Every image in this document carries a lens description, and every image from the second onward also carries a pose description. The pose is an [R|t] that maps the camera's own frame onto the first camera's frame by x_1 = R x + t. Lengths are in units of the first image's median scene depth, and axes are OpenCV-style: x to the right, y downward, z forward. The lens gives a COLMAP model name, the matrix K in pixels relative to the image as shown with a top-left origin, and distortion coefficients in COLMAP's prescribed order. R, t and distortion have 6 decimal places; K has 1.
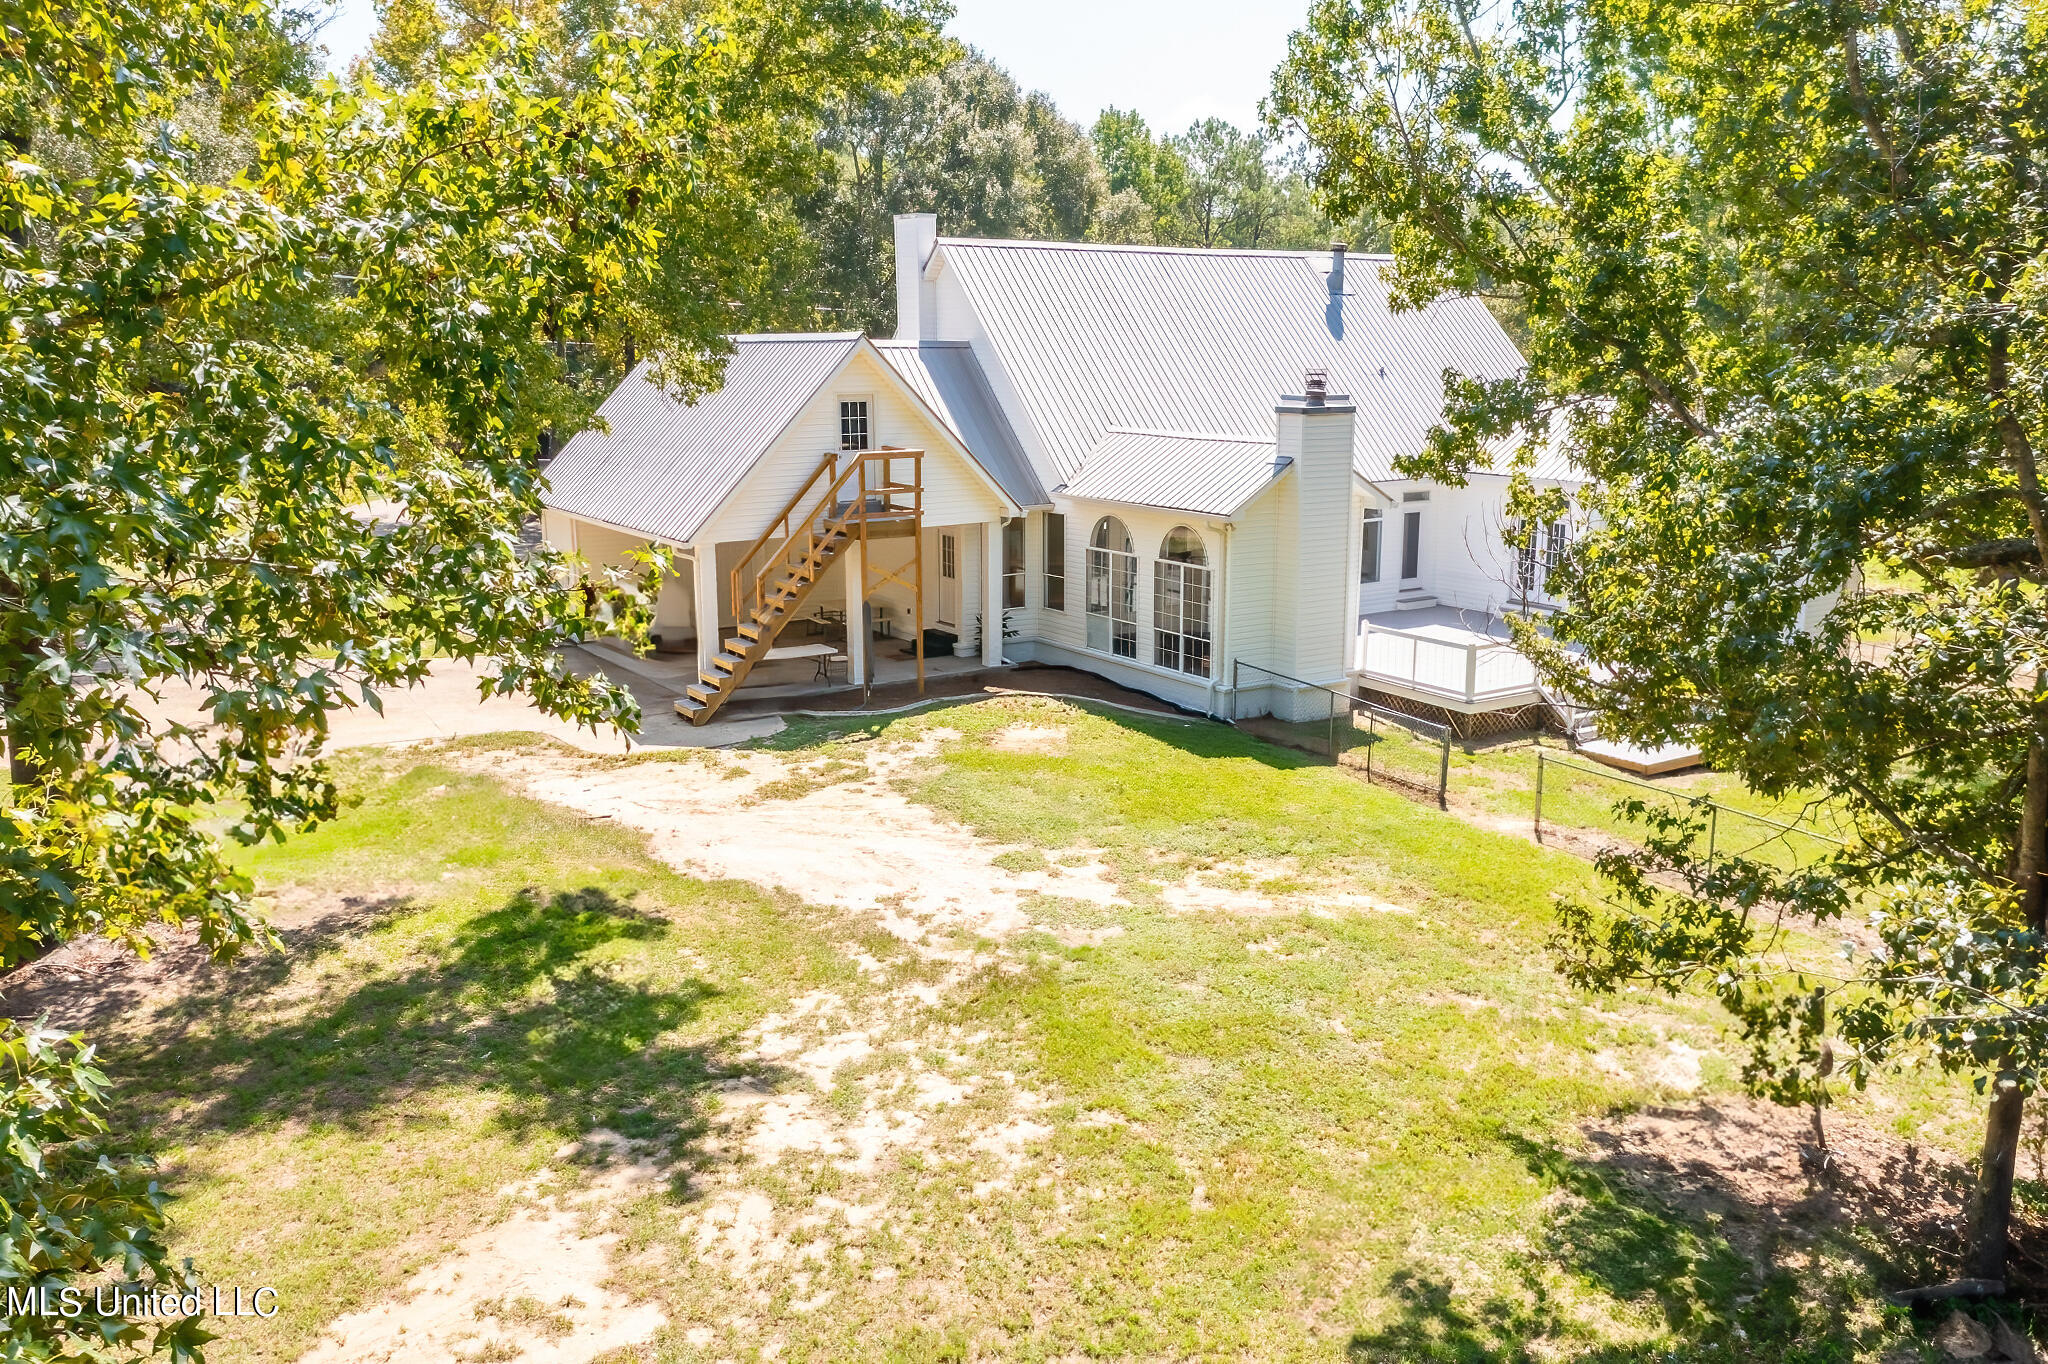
lens RADIAL K [[1634.6, 0, 1024.0], [0, 1634.6, 682.0], [0, 0, 1]] dist [-0.015113, -0.006389]
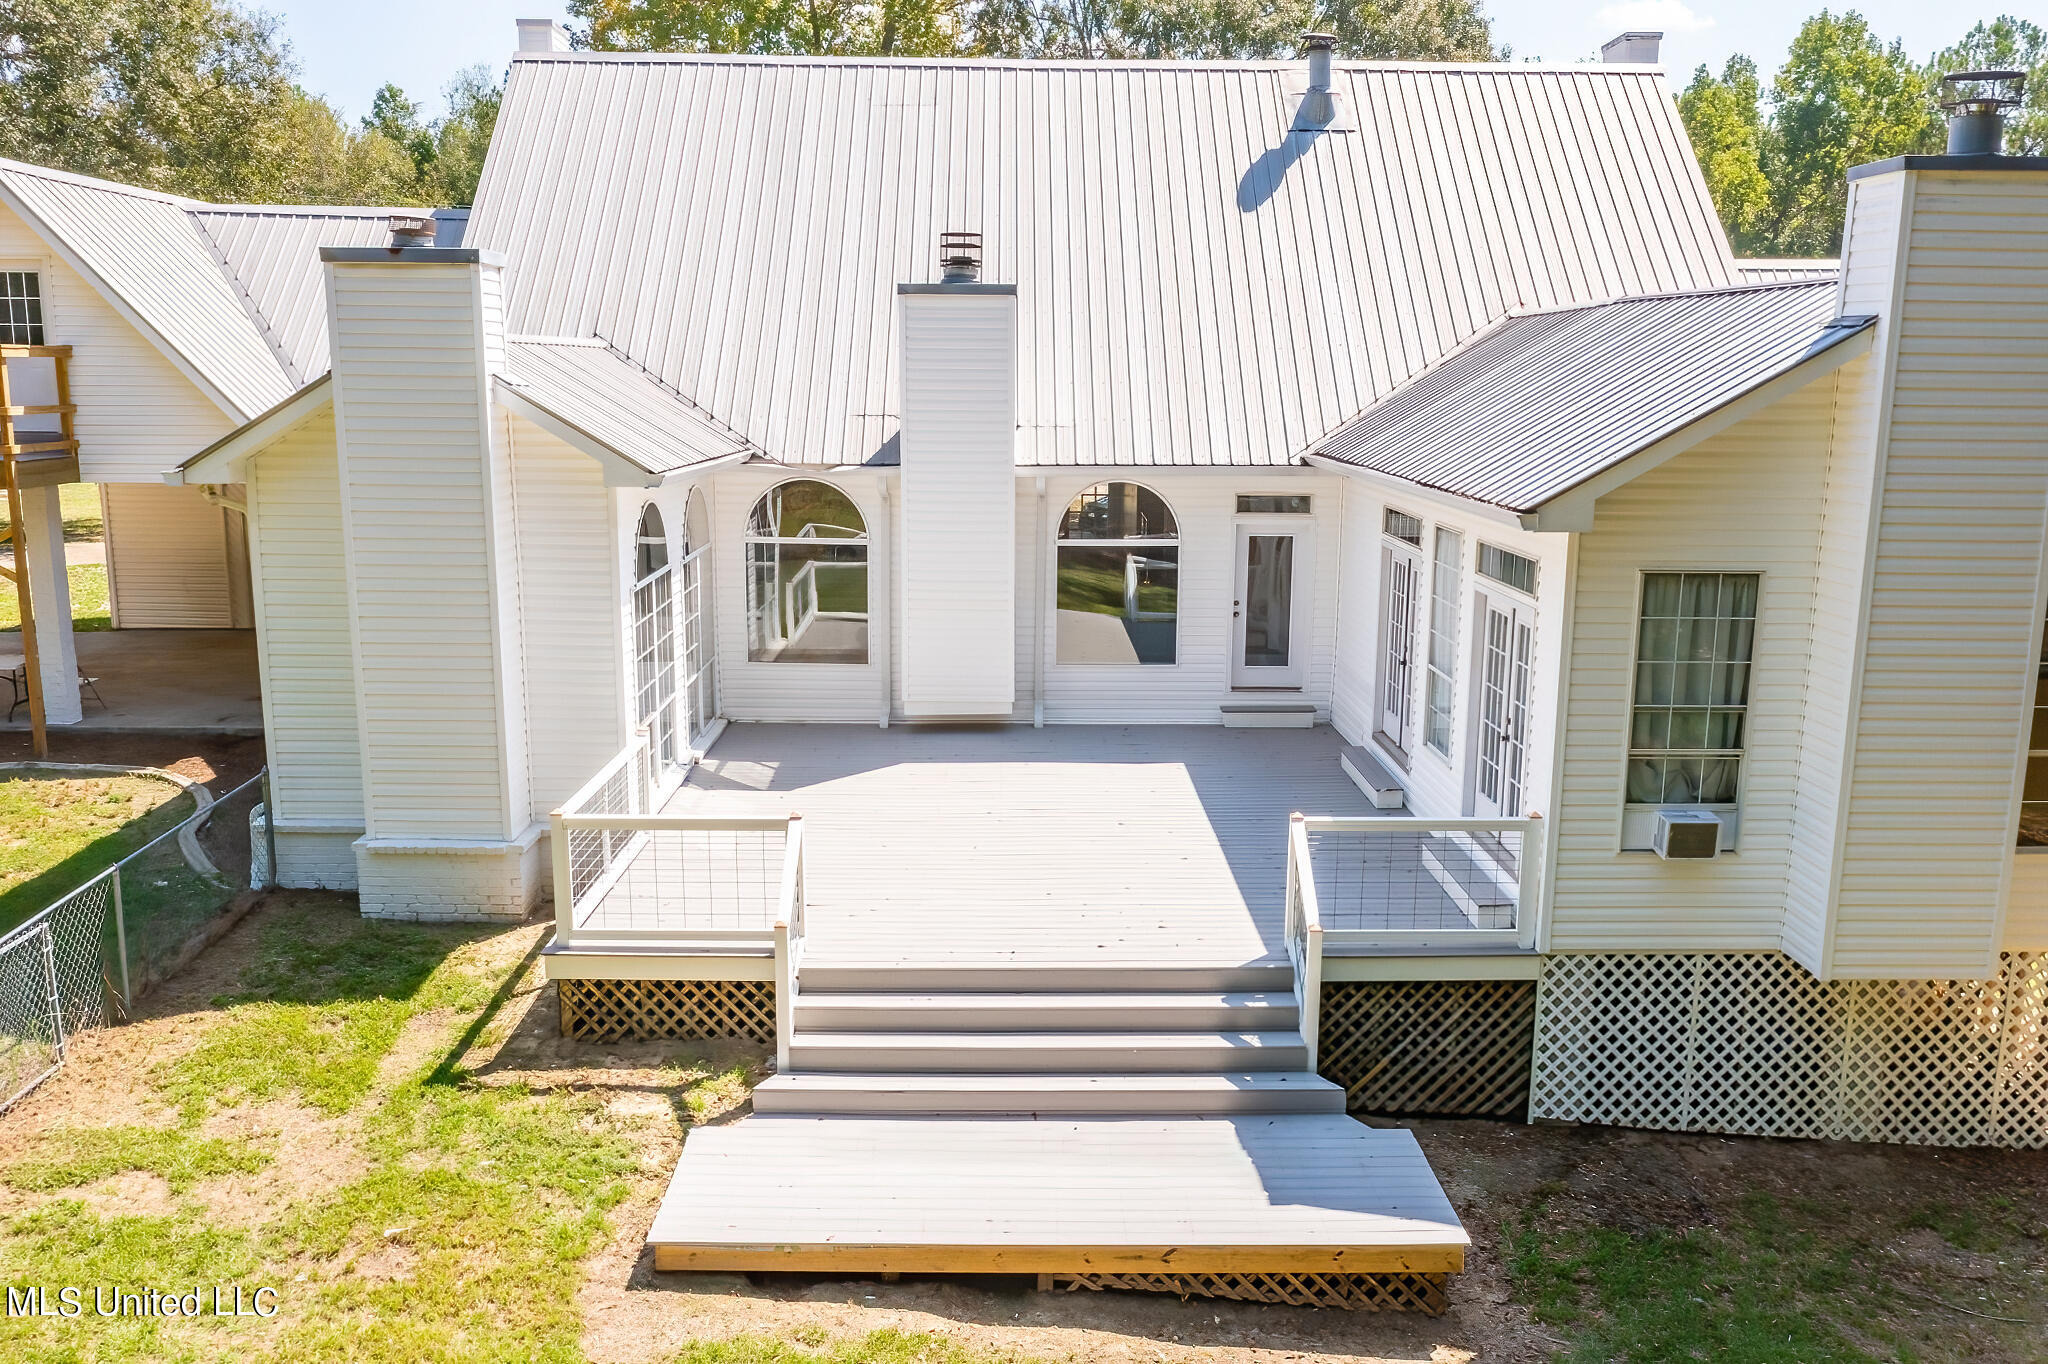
lens RADIAL K [[1641.0, 0, 1024.0], [0, 1641.0, 682.0], [0, 0, 1]] dist [-0.005863, -0.002066]
pose [[0.840492, 0.104006, -0.531747, 0.589417], [-0.118832, 0.992894, 0.006375, -0.071488], [0.528632, 0.057830, 0.846879, 0.713735]]
